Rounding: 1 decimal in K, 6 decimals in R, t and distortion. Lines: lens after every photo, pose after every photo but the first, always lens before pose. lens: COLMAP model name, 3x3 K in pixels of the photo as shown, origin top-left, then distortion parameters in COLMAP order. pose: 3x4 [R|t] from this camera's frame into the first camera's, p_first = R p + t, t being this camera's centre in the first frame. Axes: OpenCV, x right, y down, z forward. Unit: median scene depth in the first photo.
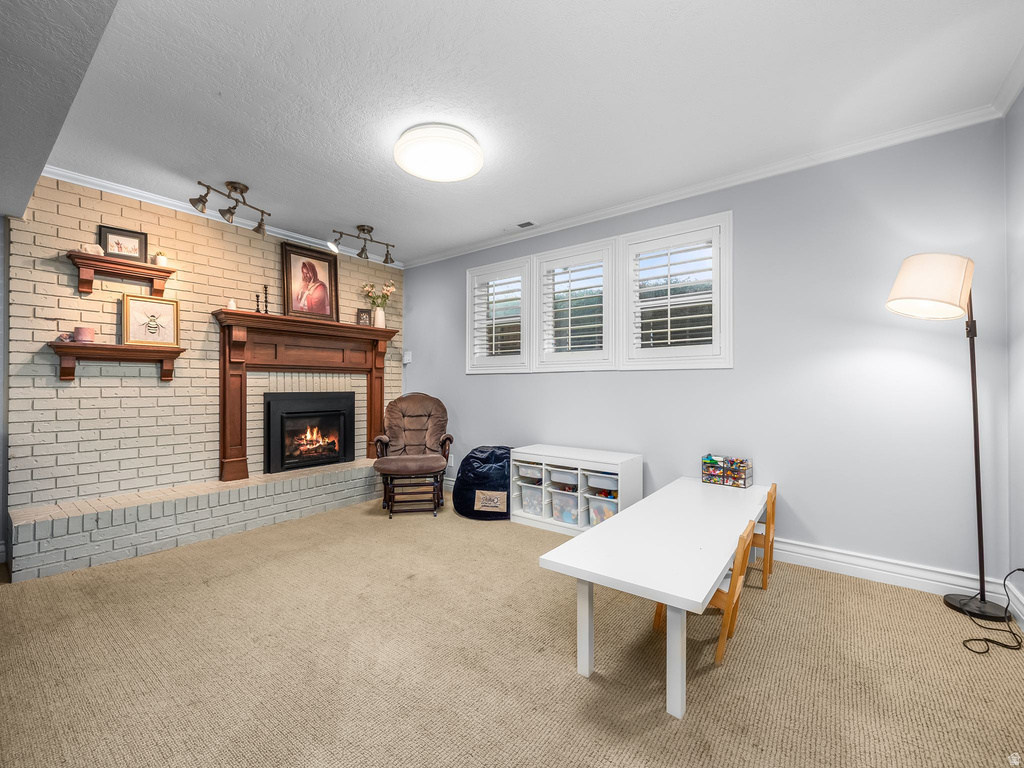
lens RADIAL K [[429.5, 0, 501.8], [0, 429.5, 377.7], [0, 0, 1]] dist [-0.017337, -0.000200]
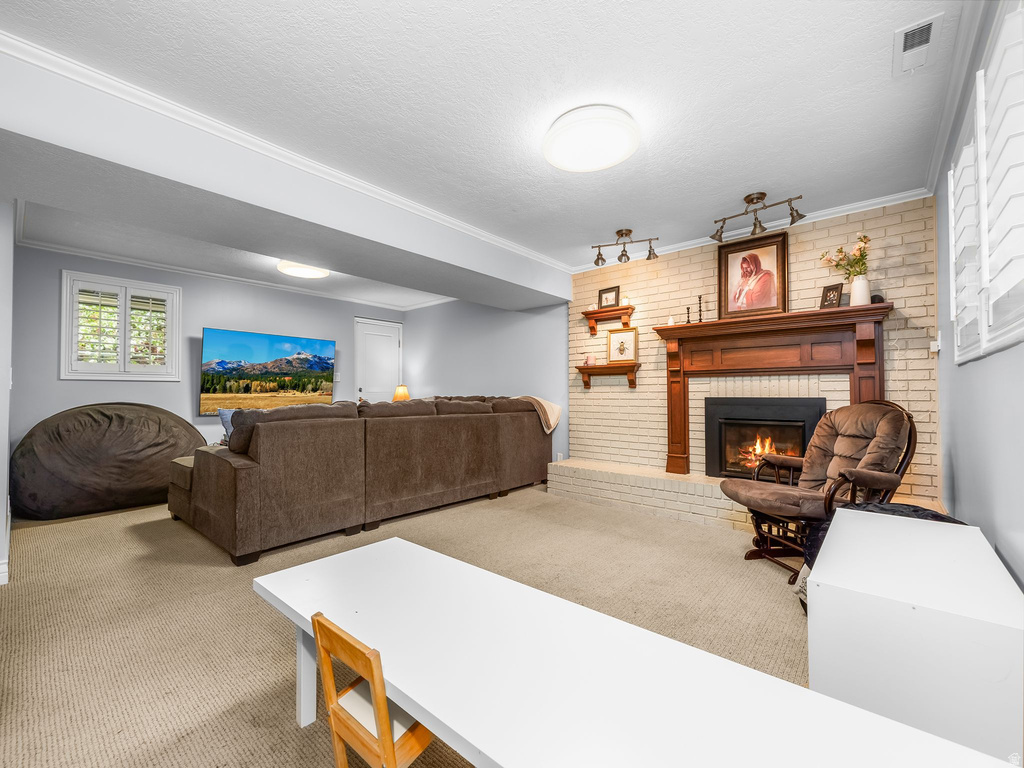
lens RADIAL K [[429.5, 0, 506.7], [0, 429.5, 377.2], [0, 0, 1]] dist [-0.017337, -0.000200]
pose [[-0.065455, -0.039039, -0.997092, 0.550251], [0.019163, 0.999001, -0.040372, 0.019801], [0.997672, -0.021750, -0.064641, 0.617486]]
